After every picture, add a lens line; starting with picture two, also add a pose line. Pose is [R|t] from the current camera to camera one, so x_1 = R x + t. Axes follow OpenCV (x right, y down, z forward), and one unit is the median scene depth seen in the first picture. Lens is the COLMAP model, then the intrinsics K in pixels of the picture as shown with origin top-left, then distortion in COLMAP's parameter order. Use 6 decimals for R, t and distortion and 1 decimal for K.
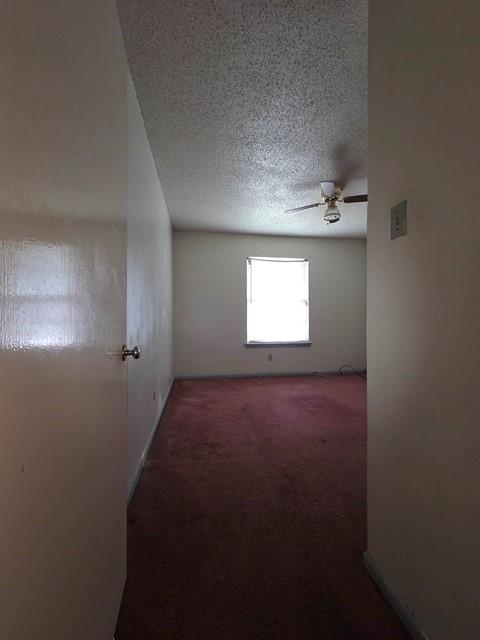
lens RADIAL K [[260.0, 0, 242.9], [0, 260.0, 318.8], [0, 0, 1]] dist [-0.003220, 0.001809]
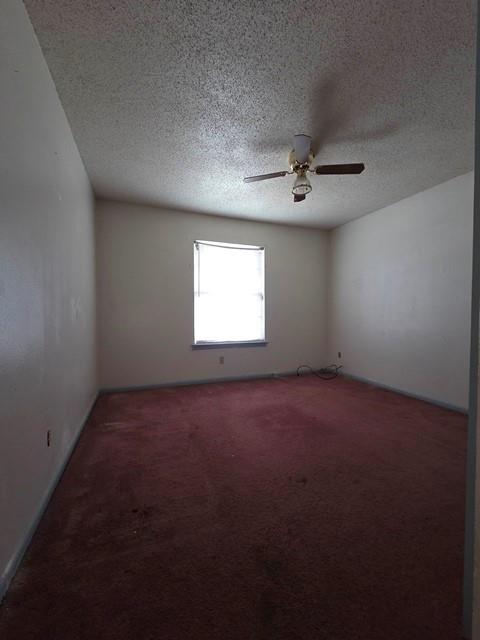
lens RADIAL K [[260.0, 0, 238.7], [0, 260.0, 318.5], [0, 0, 1]] dist [-0.003220, 0.001809]
pose [[0.980886, -0.002928, 0.194562, -0.009622], [-0.000218, 0.999870, 0.016144, -0.001885], [-0.194584, -0.015877, 0.980757, 0.229052]]
